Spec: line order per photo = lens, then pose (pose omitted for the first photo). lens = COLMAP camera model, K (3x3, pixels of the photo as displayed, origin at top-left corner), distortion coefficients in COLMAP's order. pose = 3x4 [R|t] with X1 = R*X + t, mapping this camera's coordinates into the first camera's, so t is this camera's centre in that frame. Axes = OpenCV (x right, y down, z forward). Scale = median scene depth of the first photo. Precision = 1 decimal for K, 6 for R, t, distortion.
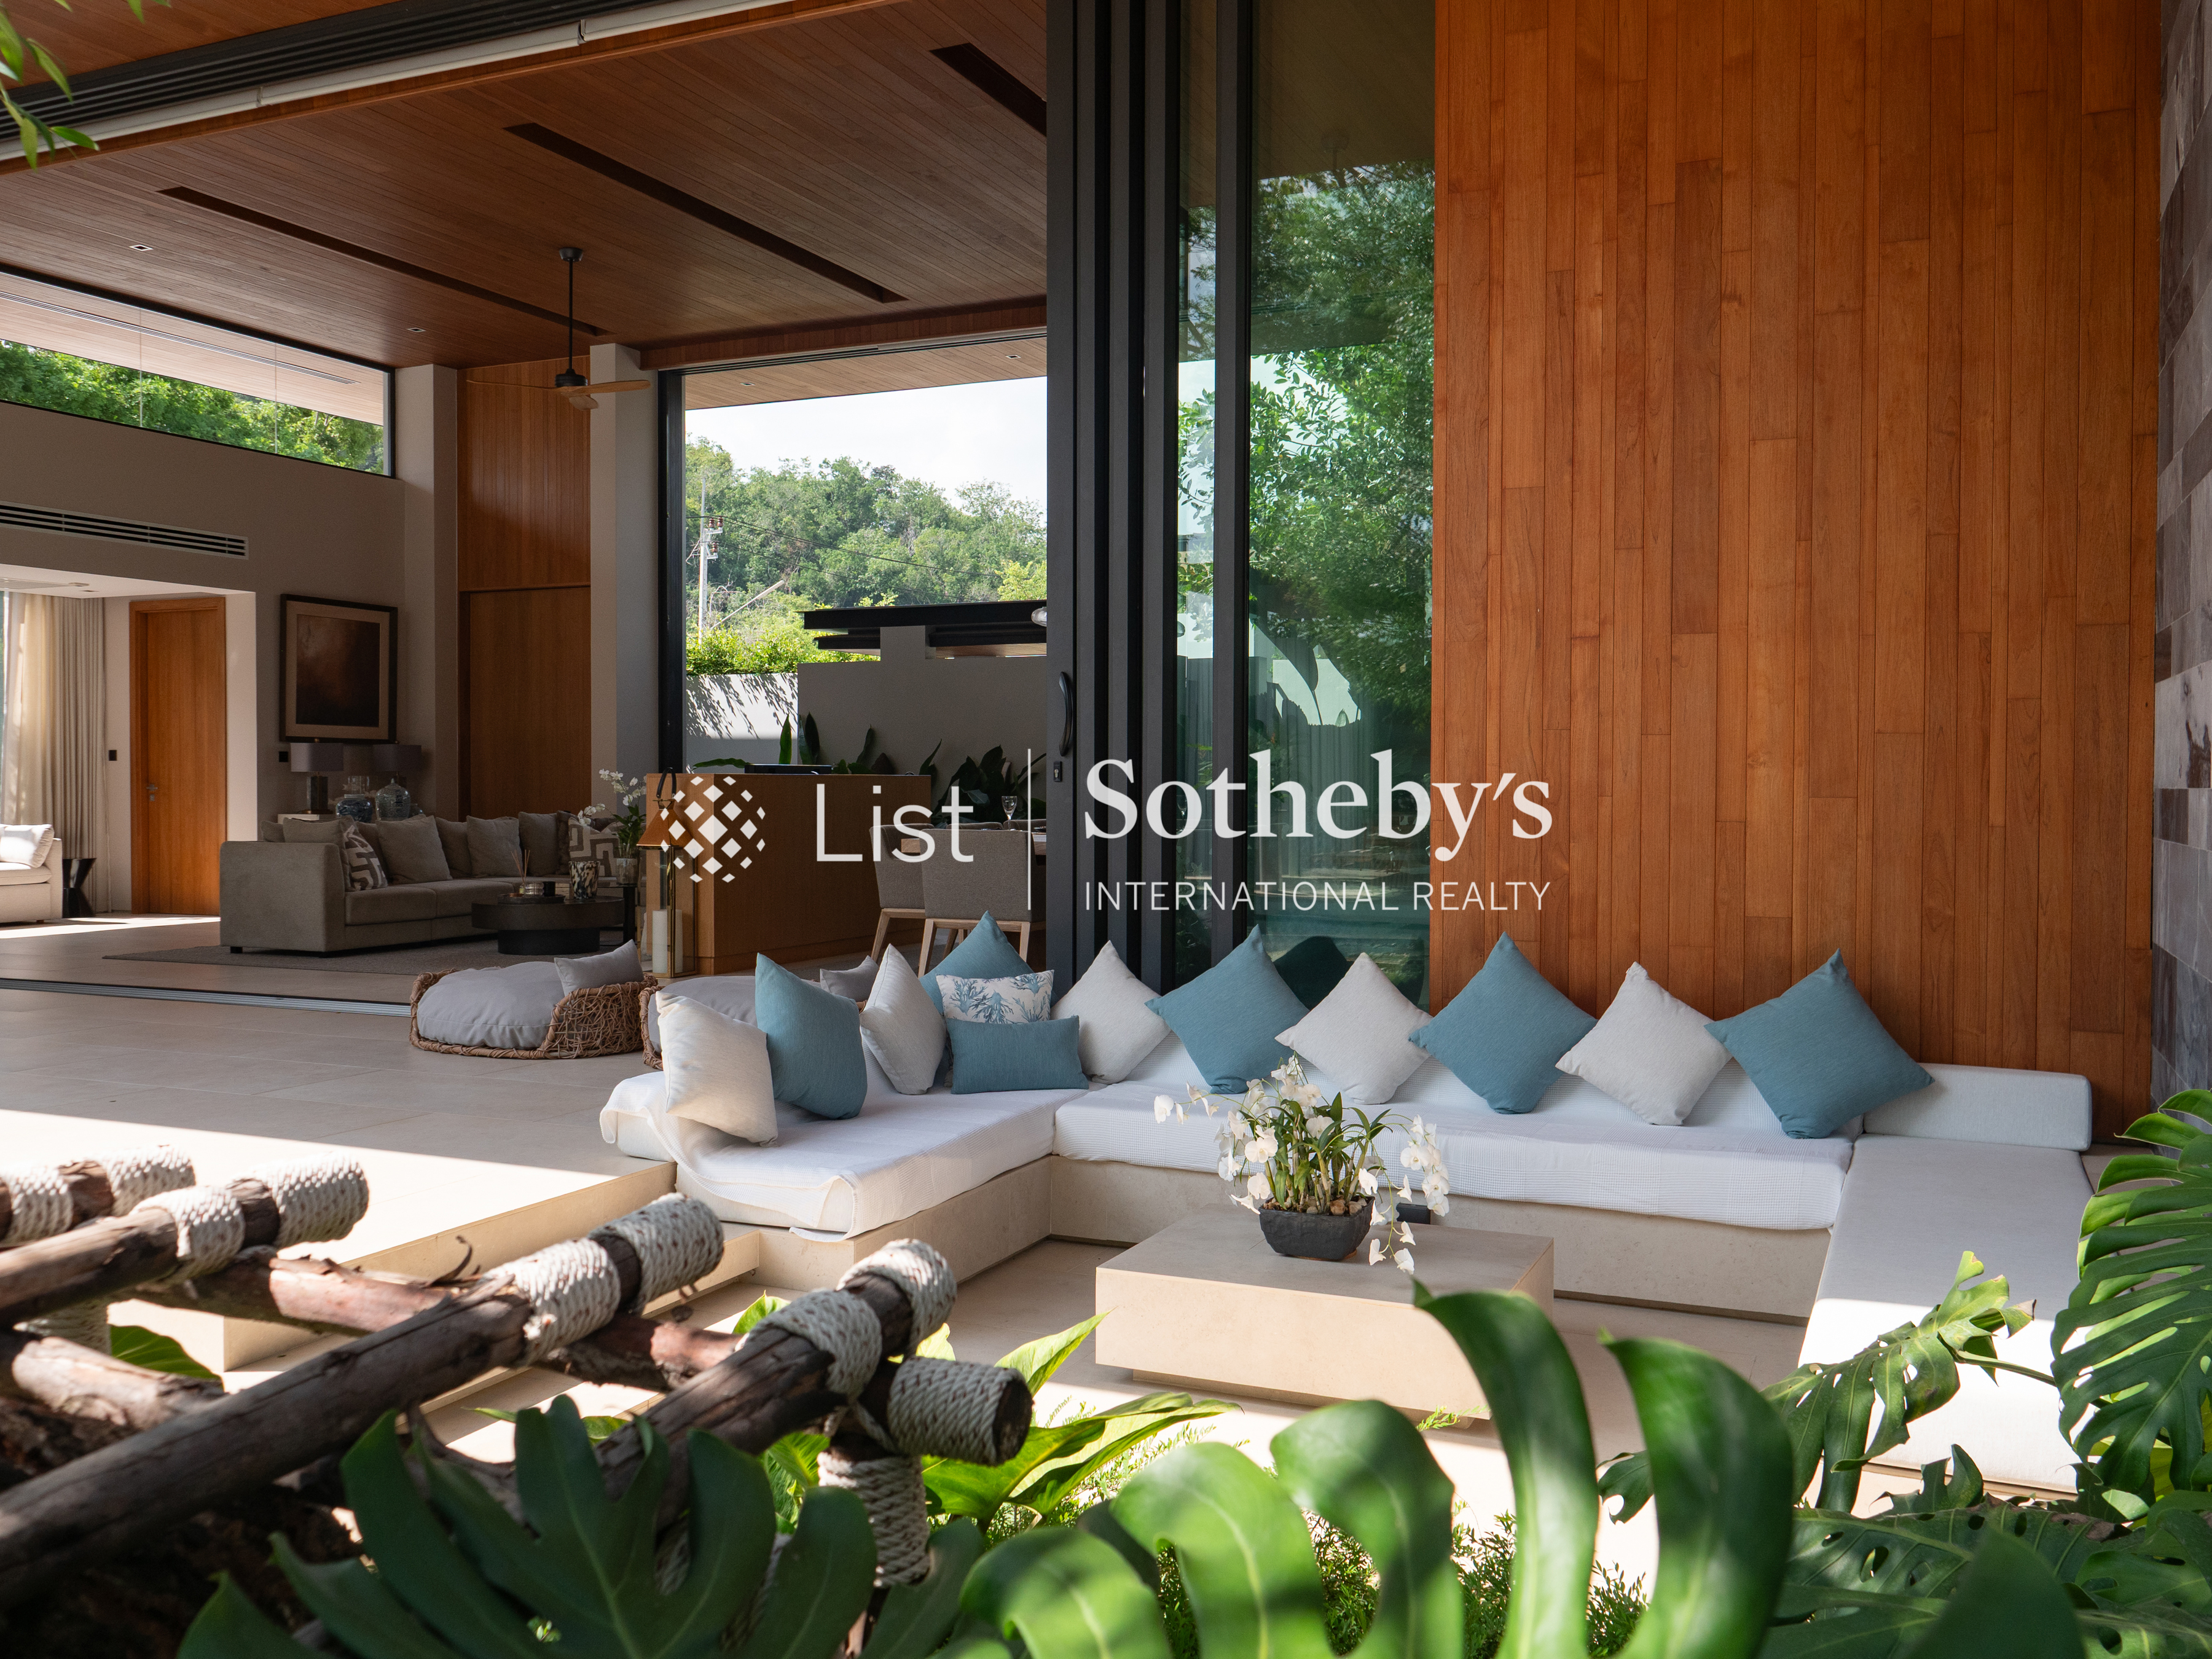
lens RADIAL K [[1880.9, 0, 1101.4], [0, 1880.9, 821.2], [0, 0, 1]] dist [0.002741, -0.006170]
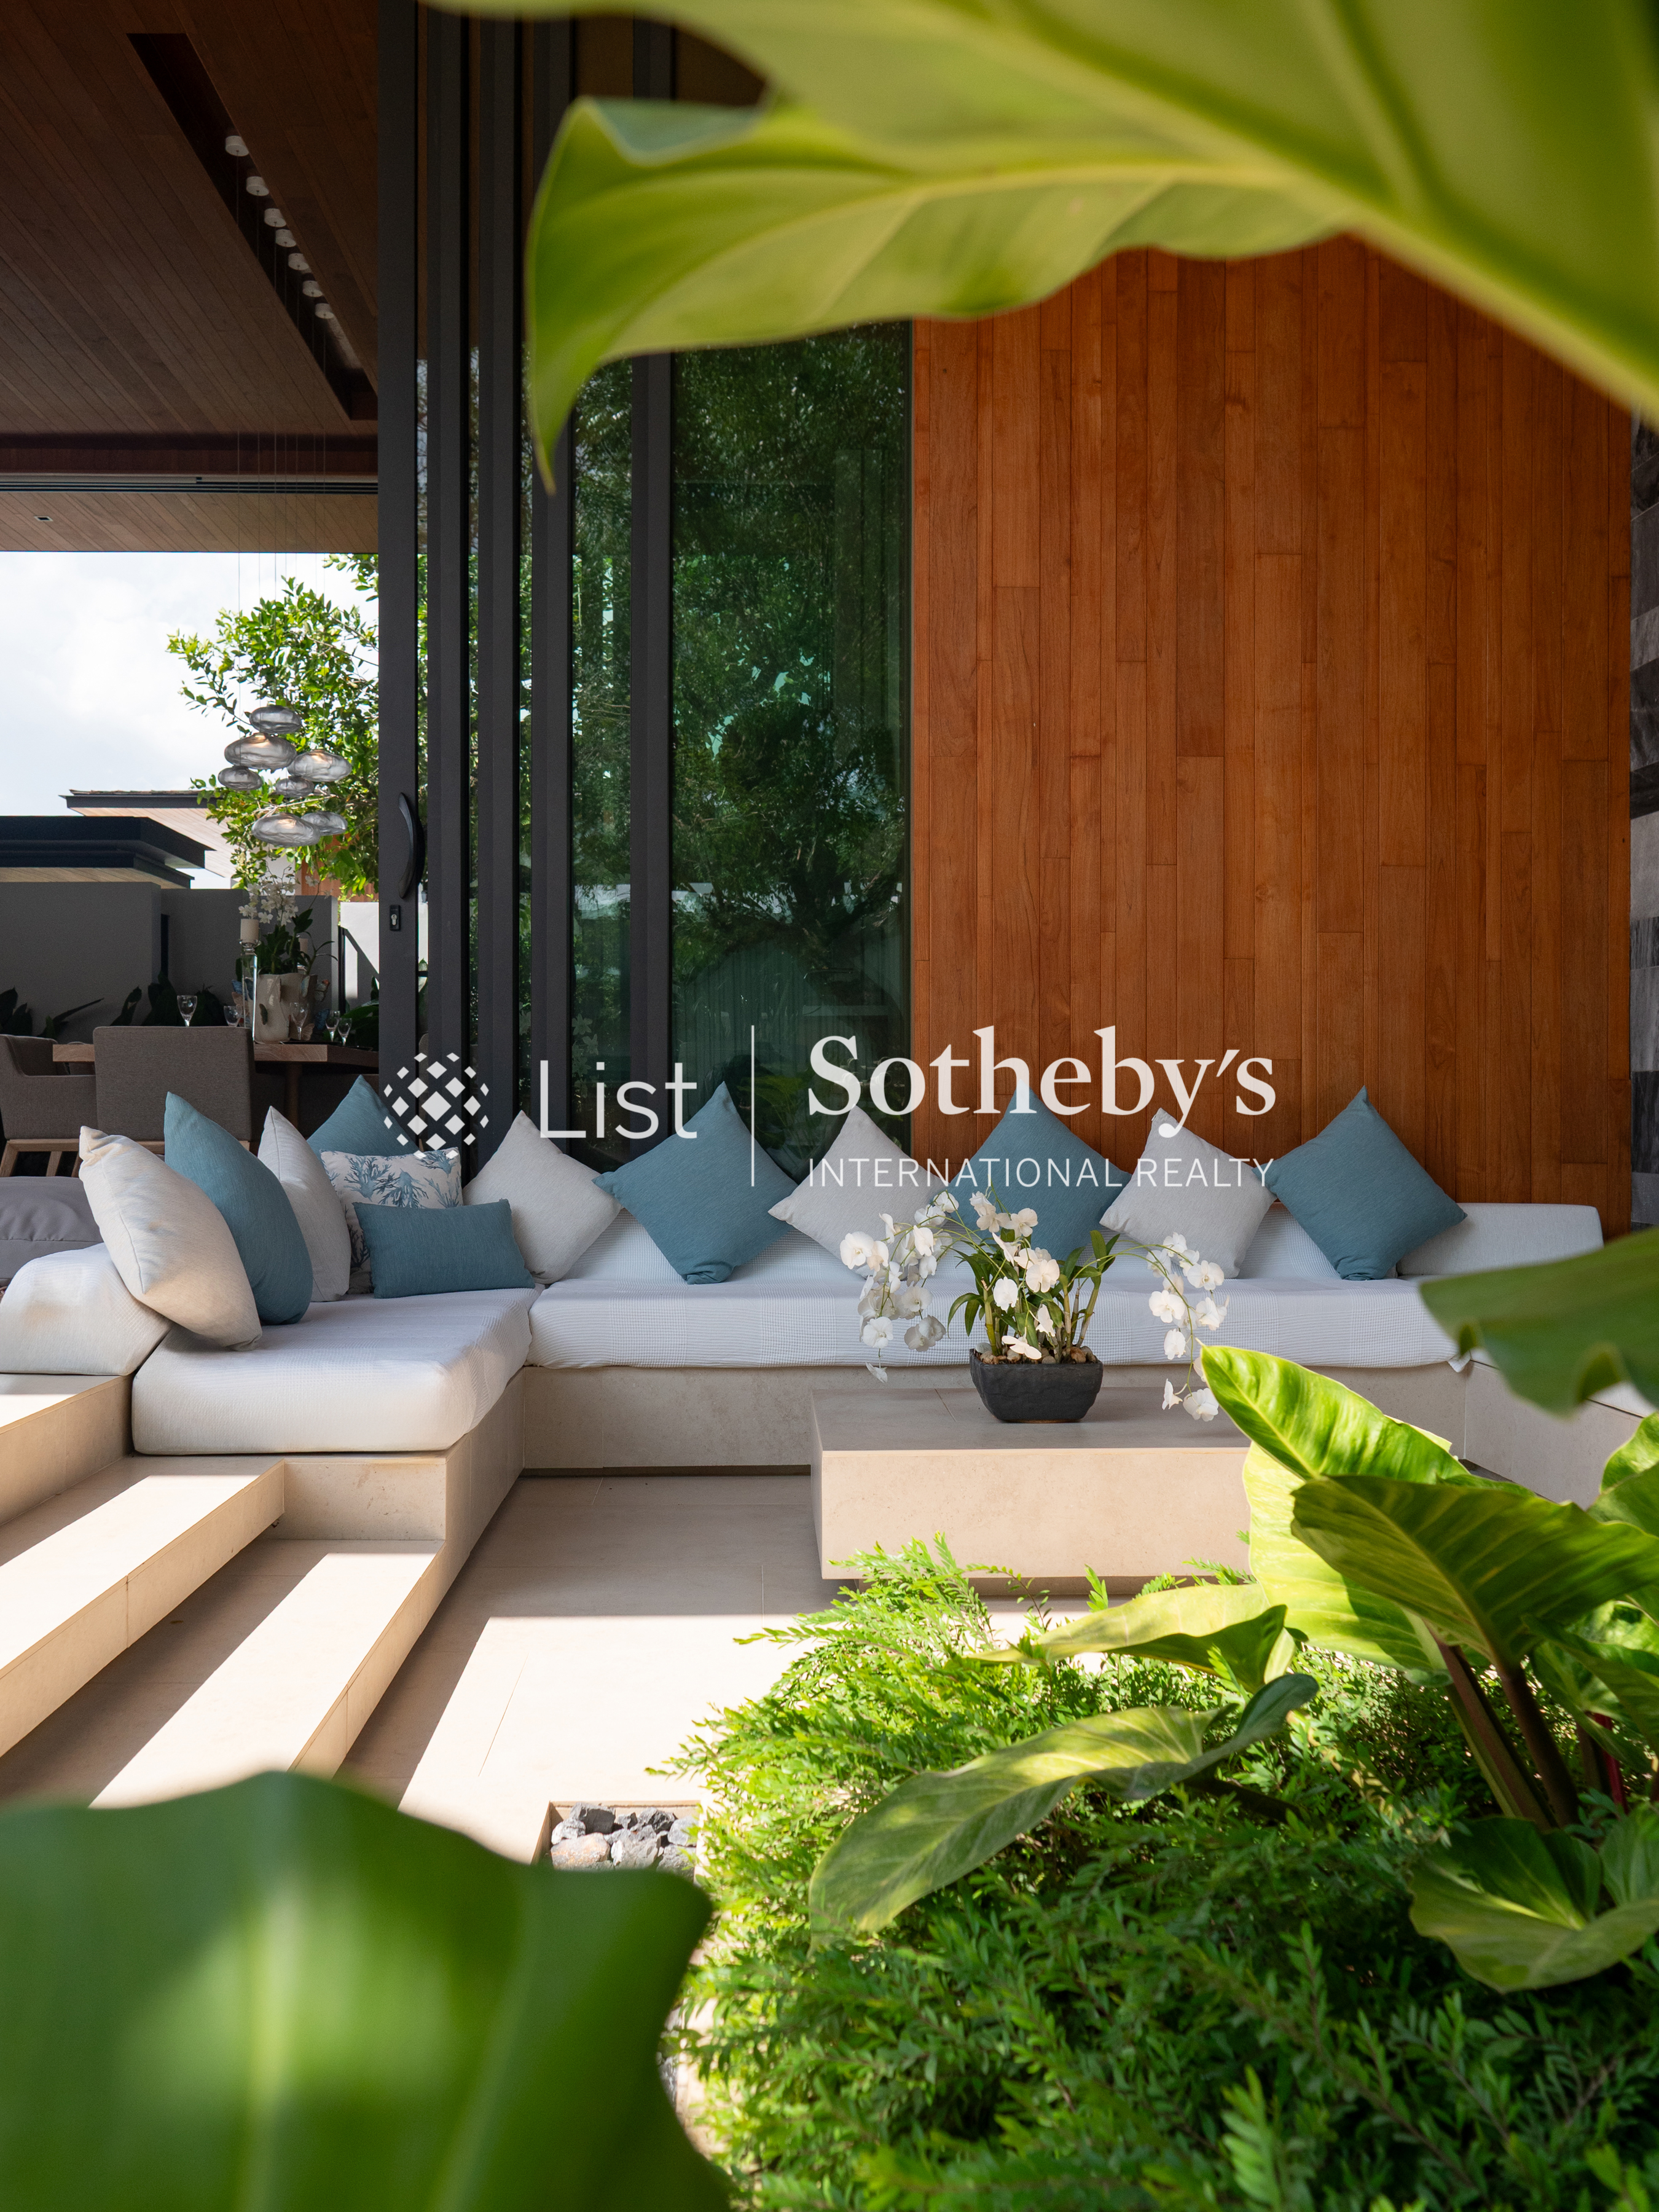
lens RADIAL K [[1880.9, 0, 830.1], [0, 1880.9, 1110.6], [0, 0, 1]] dist [0.002741, -0.006170]
pose [[0.897737, -0.004007, 0.440514, -0.262215], [0.013022, 0.999763, -0.017445, 0.090059], [-0.440340, 0.021397, 0.897576, 0.253918]]
